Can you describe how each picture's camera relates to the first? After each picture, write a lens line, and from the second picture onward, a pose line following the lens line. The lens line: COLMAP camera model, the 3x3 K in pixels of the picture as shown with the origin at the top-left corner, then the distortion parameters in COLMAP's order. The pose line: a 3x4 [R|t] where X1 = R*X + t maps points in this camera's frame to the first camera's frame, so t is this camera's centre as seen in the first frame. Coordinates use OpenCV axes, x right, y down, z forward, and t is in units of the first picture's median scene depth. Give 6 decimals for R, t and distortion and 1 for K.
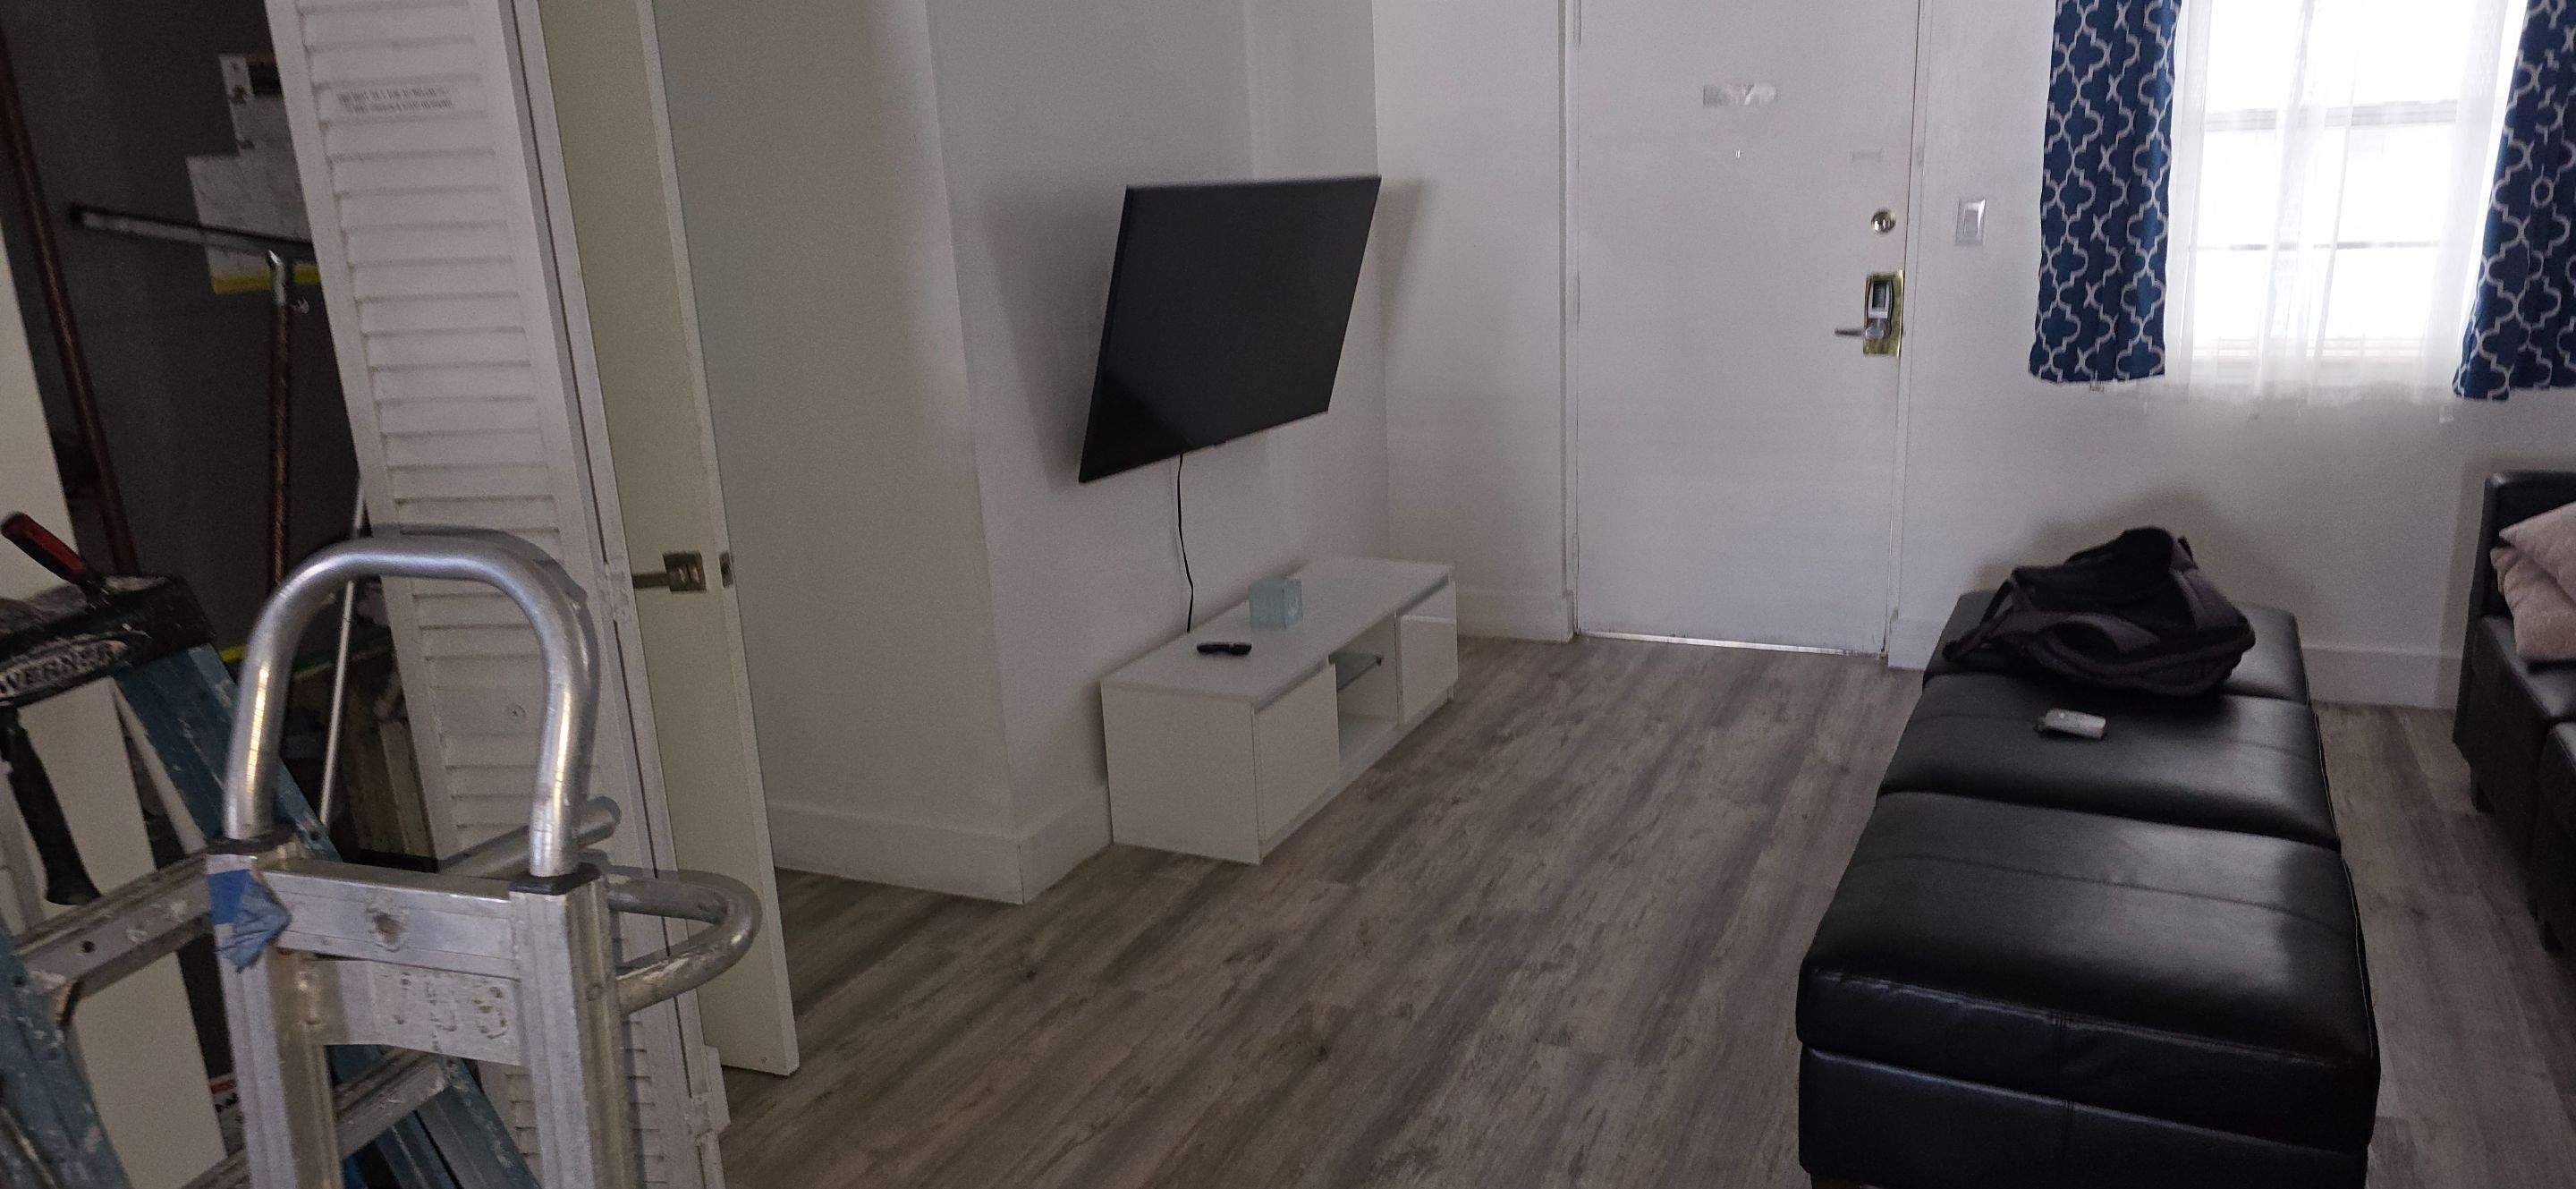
lens RADIAL K [[1697.8, 0, 1301.3], [0, 1697.8, 610.4], [0, 0, 1]] dist [0.072827, -0.065689]
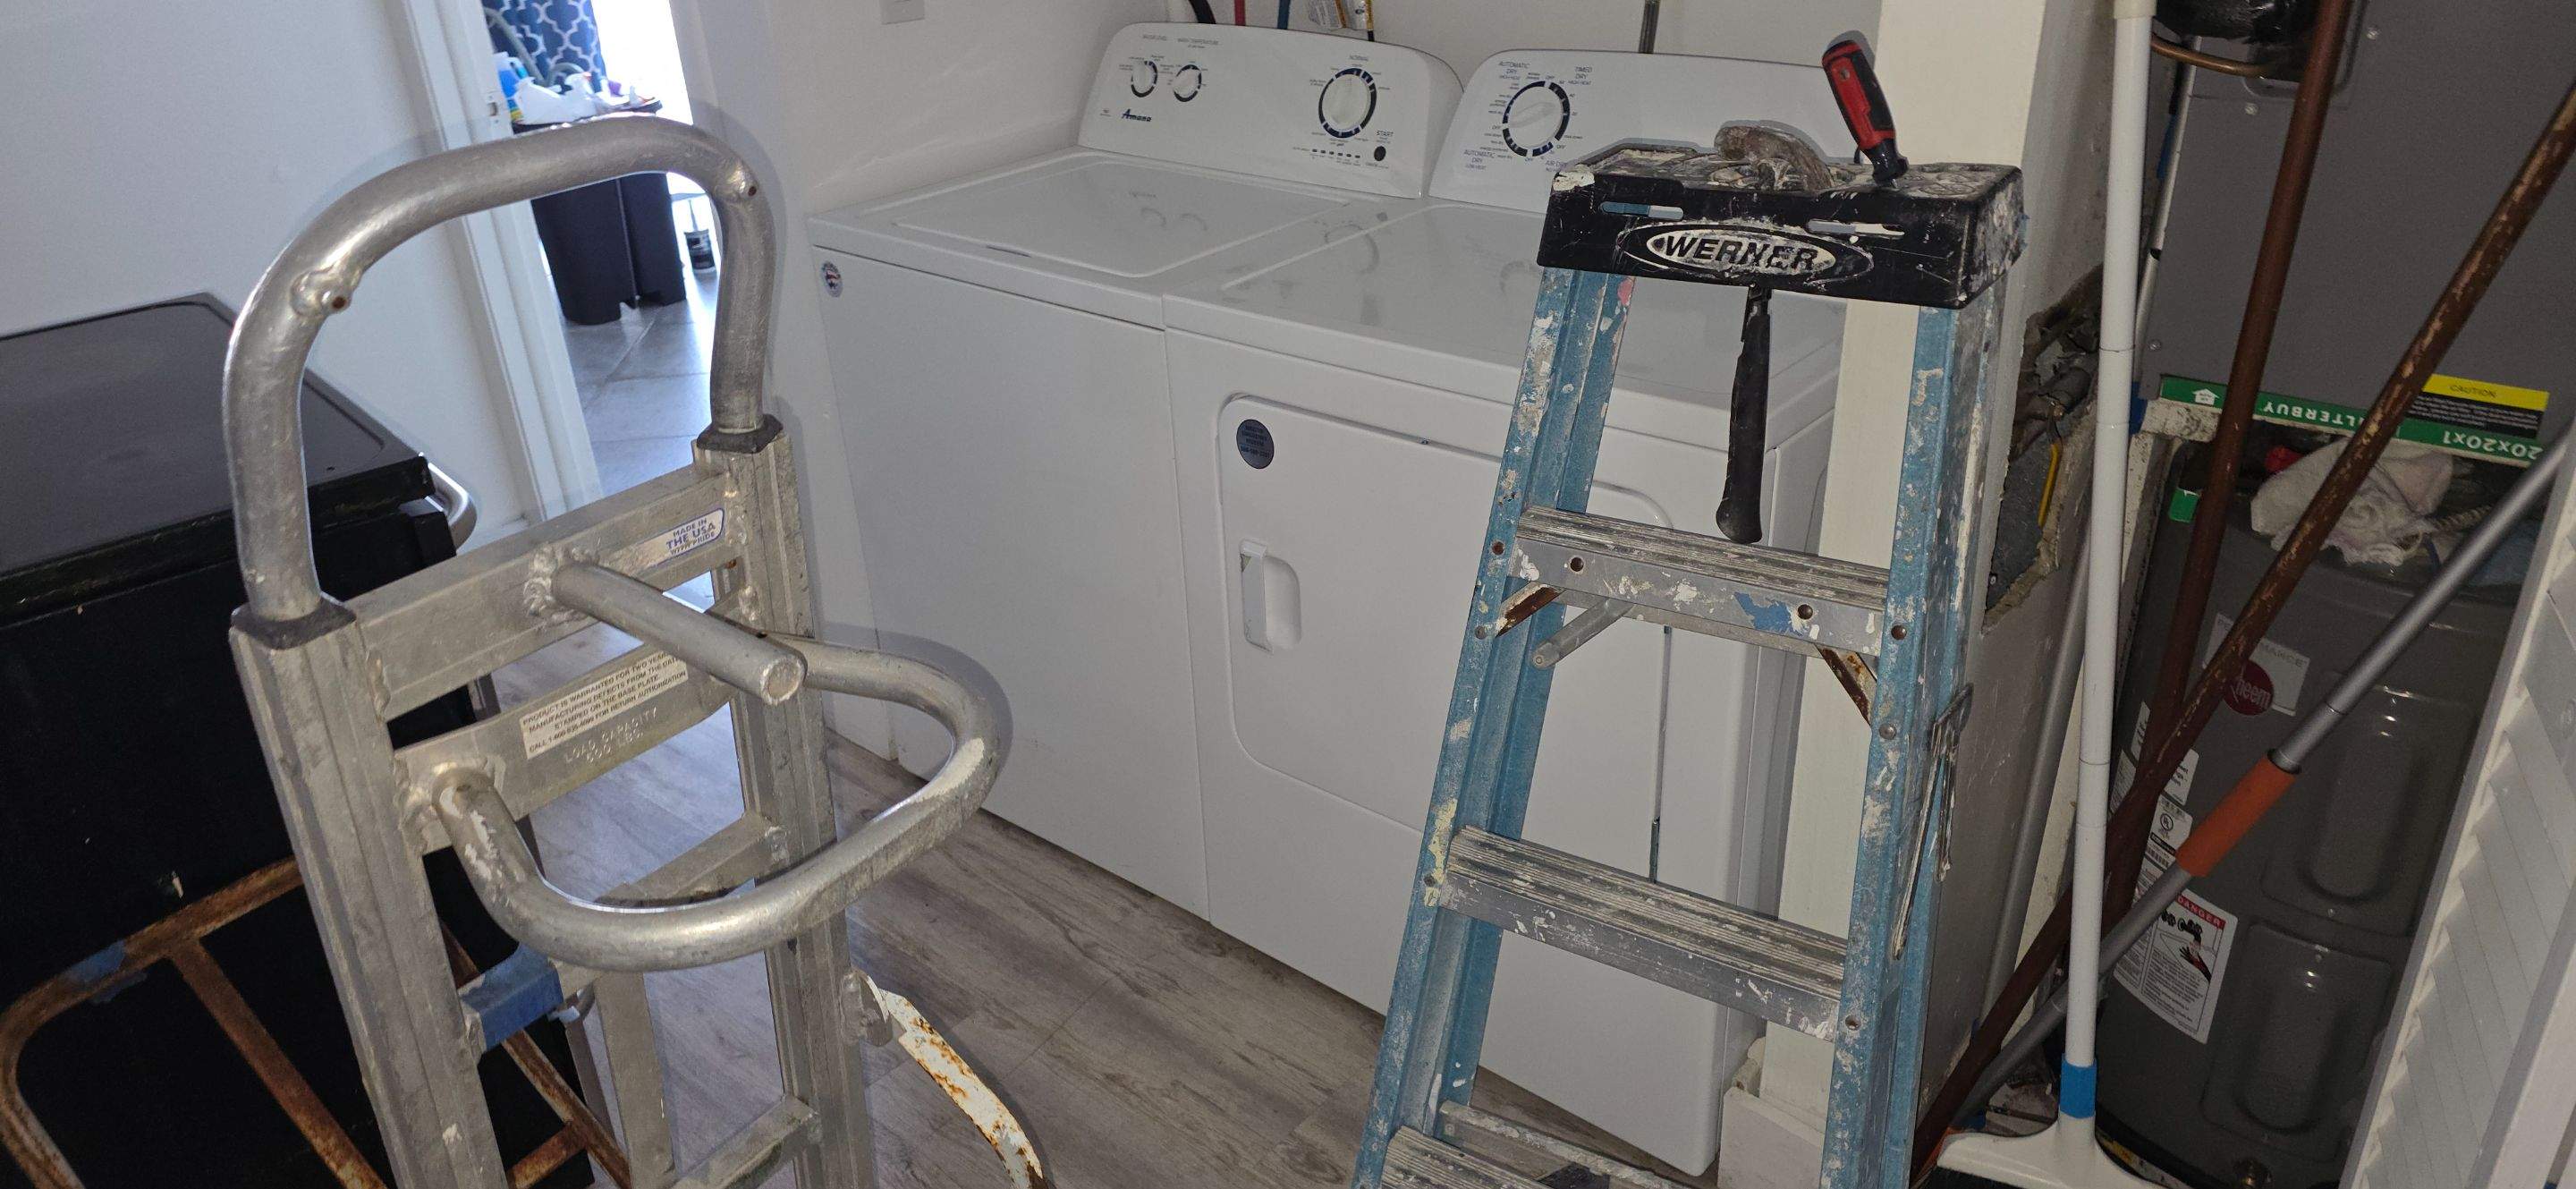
lens RADIAL K [[1713.3, 0, 1289.8], [0, 1713.3, 575.9], [0, 0, 1]] dist [0.078957, -0.064890]
pose [[-0.263467, 0.481685, -0.835802, 0.018114], [-0.203696, 0.819099, 0.536269, -0.092591], [0.942918, 0.311538, -0.117688, 0.399648]]
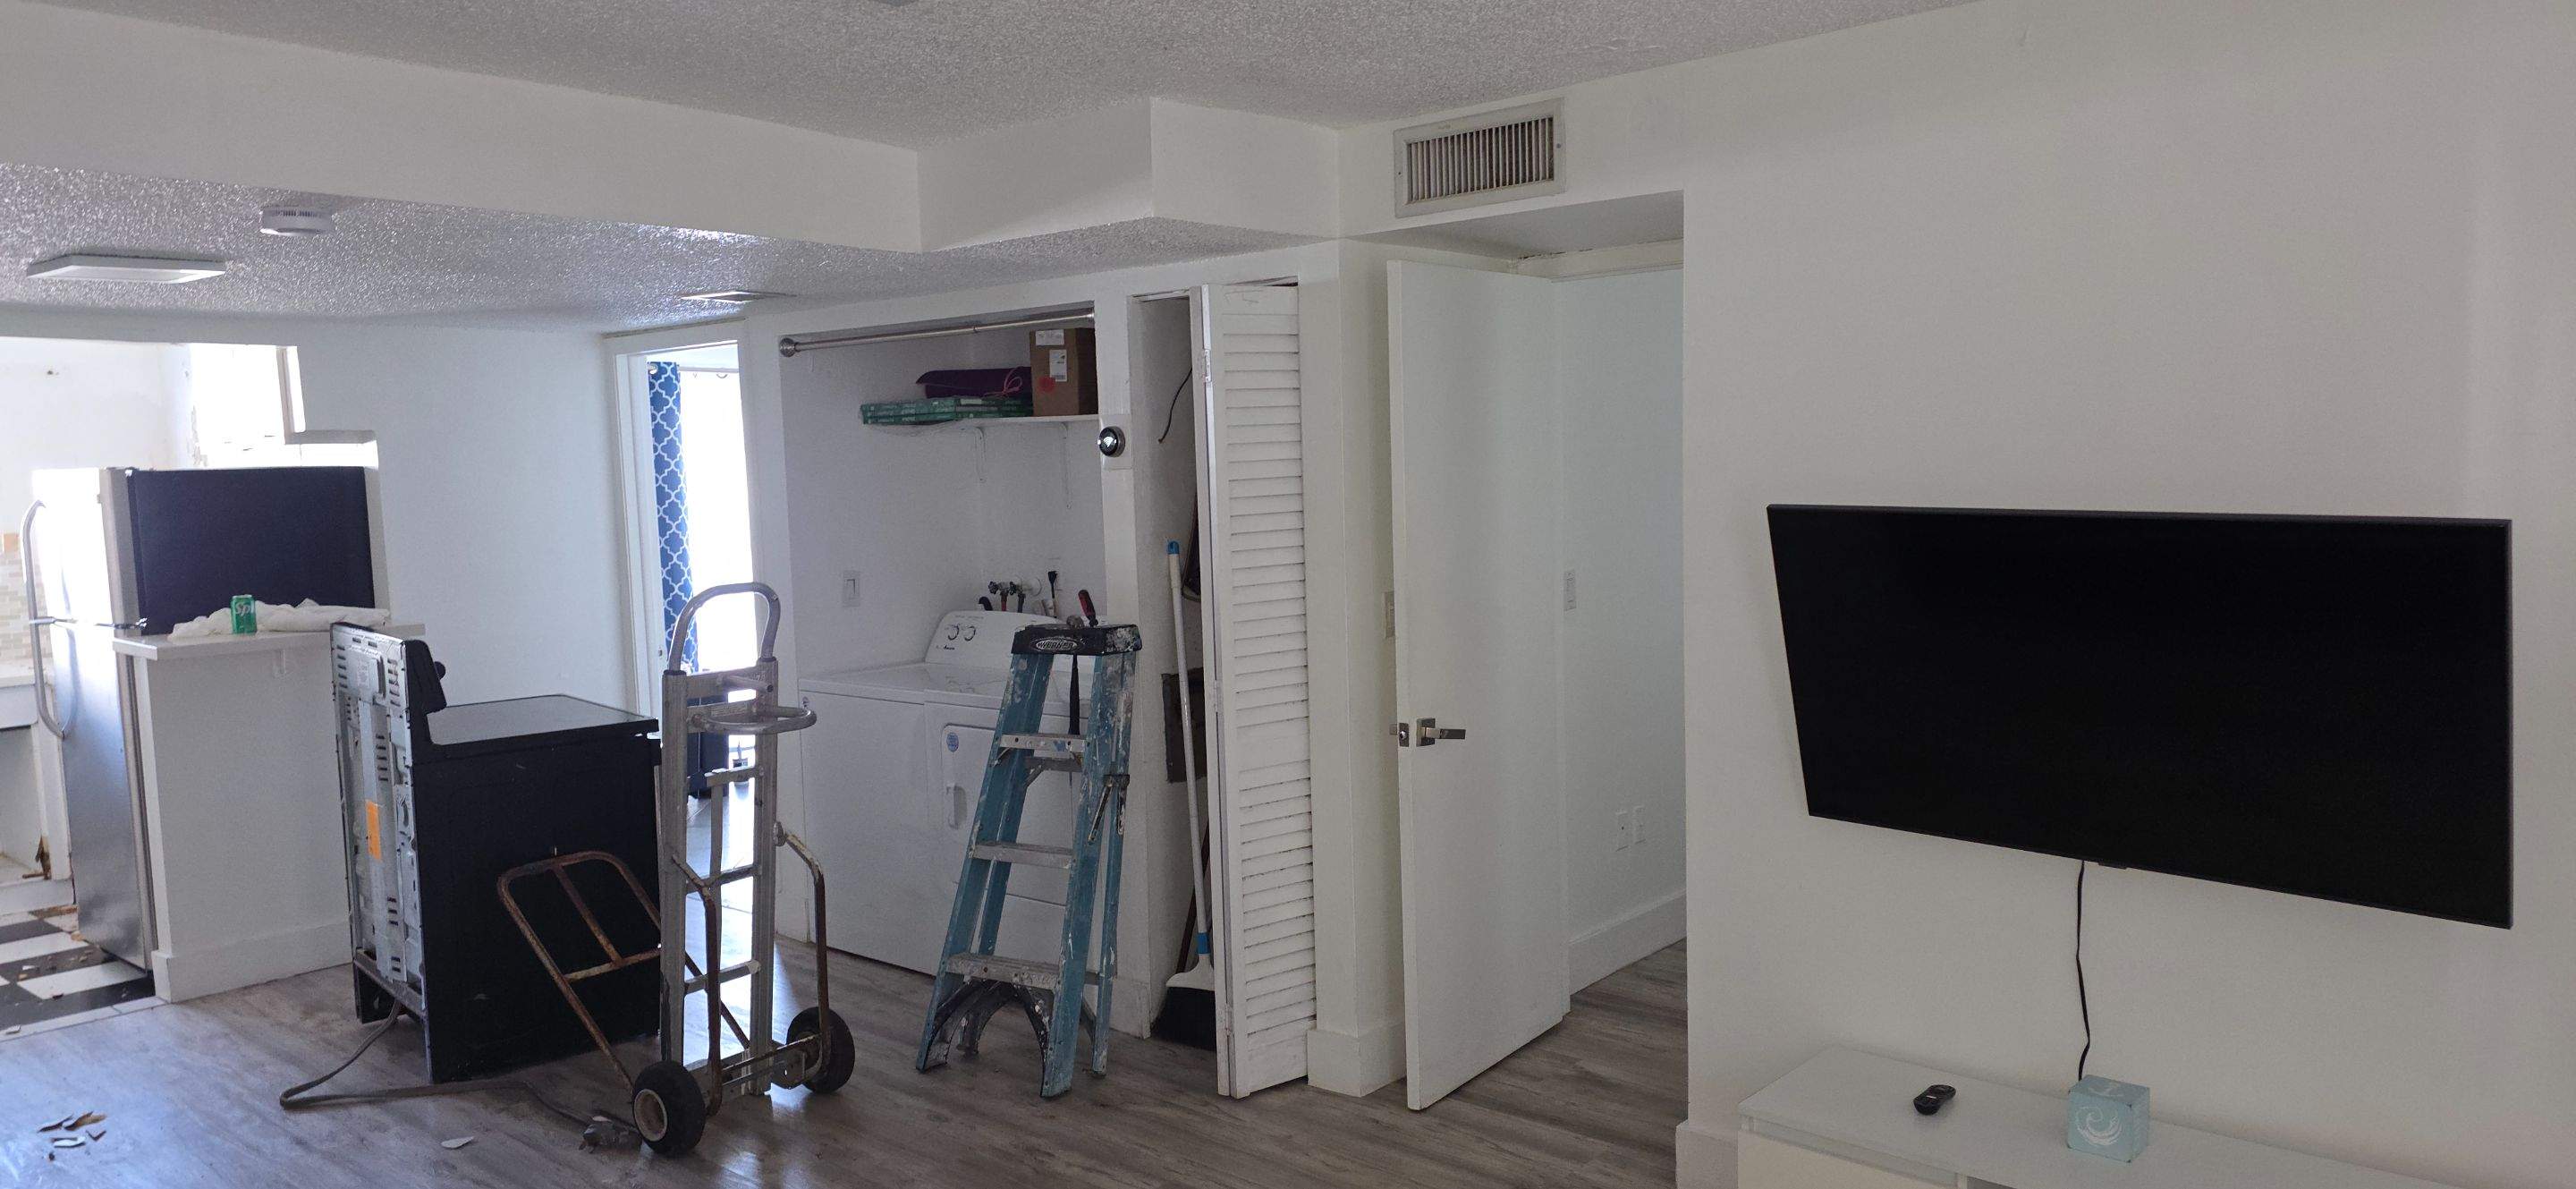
lens RADIAL K [[1665.1, 0, 1262.4], [0, 1665.1, 605.2], [0, 0, 1]] dist [0.137925, -0.165647]
pose [[-0.282331, 0.138673, -0.949241, 0.694325], [-0.221037, 0.953469, 0.205033, -0.265337], [0.933505, 0.267705, -0.238542, 0.799760]]
